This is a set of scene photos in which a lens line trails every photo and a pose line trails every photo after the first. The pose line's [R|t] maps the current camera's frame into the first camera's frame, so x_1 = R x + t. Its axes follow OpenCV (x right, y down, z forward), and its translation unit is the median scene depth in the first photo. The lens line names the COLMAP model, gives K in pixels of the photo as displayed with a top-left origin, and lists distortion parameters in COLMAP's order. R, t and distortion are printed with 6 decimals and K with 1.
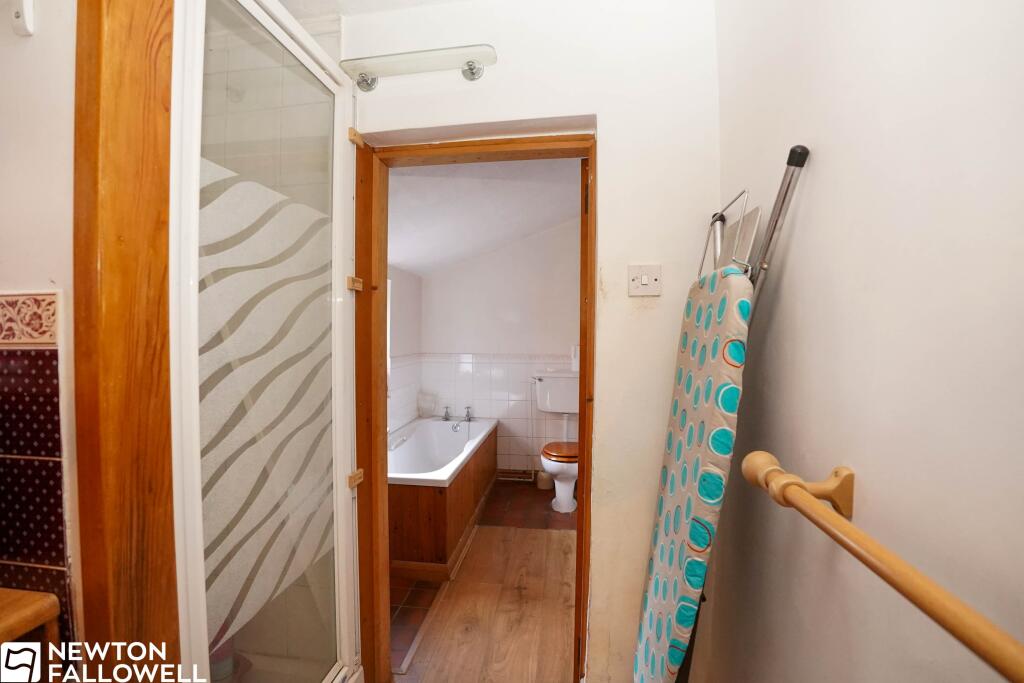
lens RADIAL K [[451.4, 0, 506.0], [0, 451.4, 338.3], [0, 0, 1]] dist [-0.030241, 0.000333]
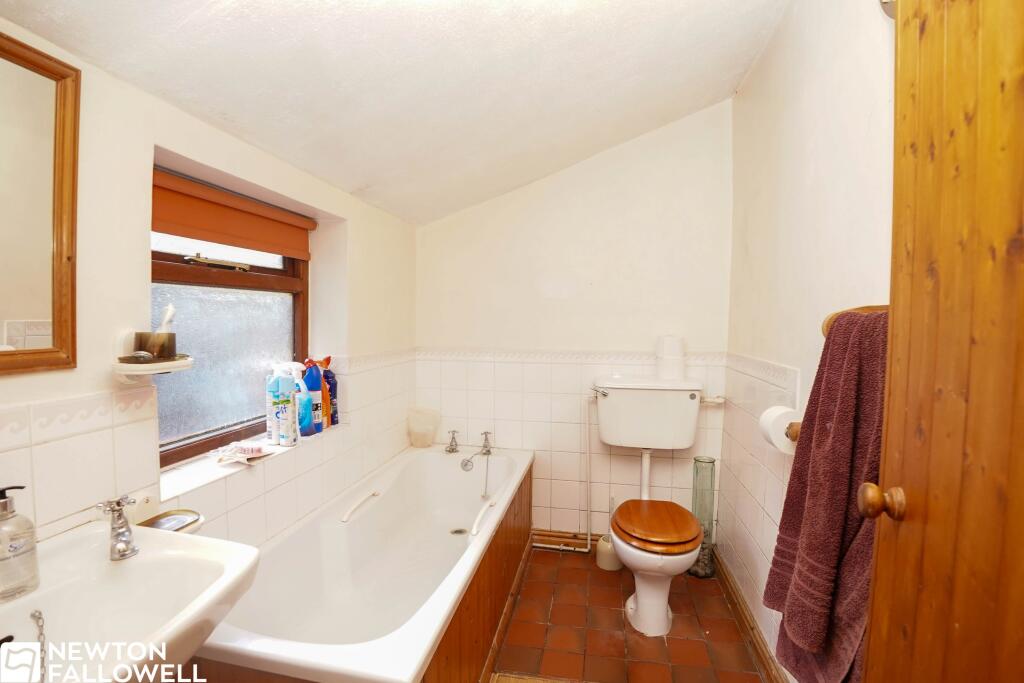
lens RADIAL K [[451.4, 0, 513.7], [0, 451.4, 333.6], [0, 0, 1]] dist [-0.030241, 0.000333]
pose [[0.998462, 0.000356, -0.055444, -0.010812], [0.000694, 0.999821, 0.018924, 0.002779], [0.055441, -0.018933, 0.998282, 0.397747]]
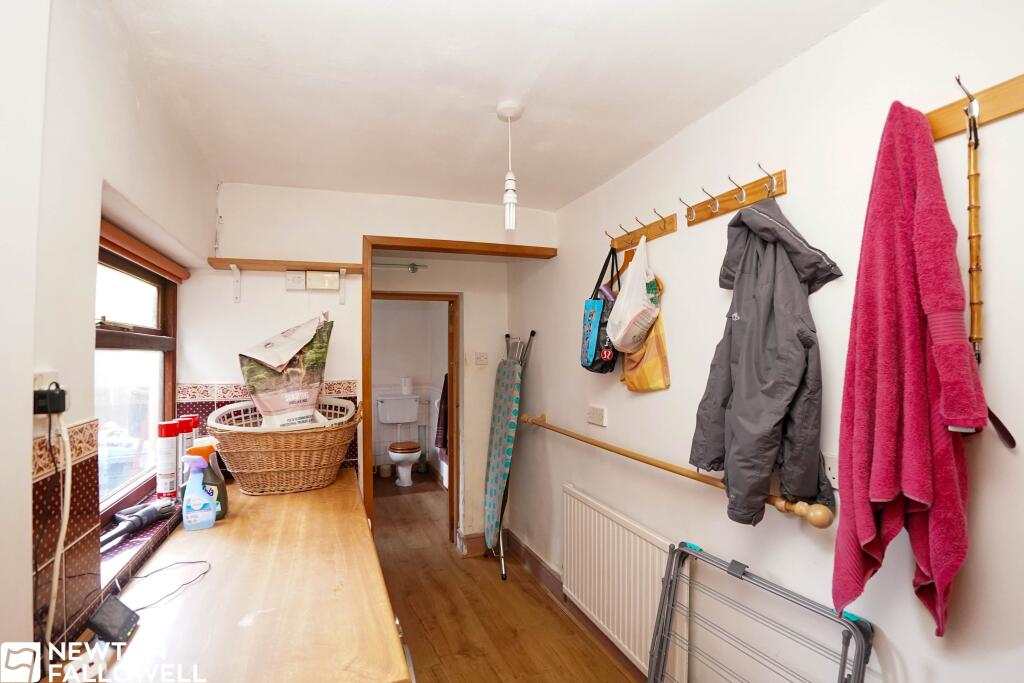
lens RADIAL K [[451.4, 0, 512.5], [0, 451.4, 342.9], [0, 0, 1]] dist [-0.030241, 0.000333]
pose [[0.858484, 0.008949, 0.512763, -0.312597], [0.009264, 0.999414, -0.032951, -0.046613], [-0.512757, 0.033038, 0.857898, -0.472612]]
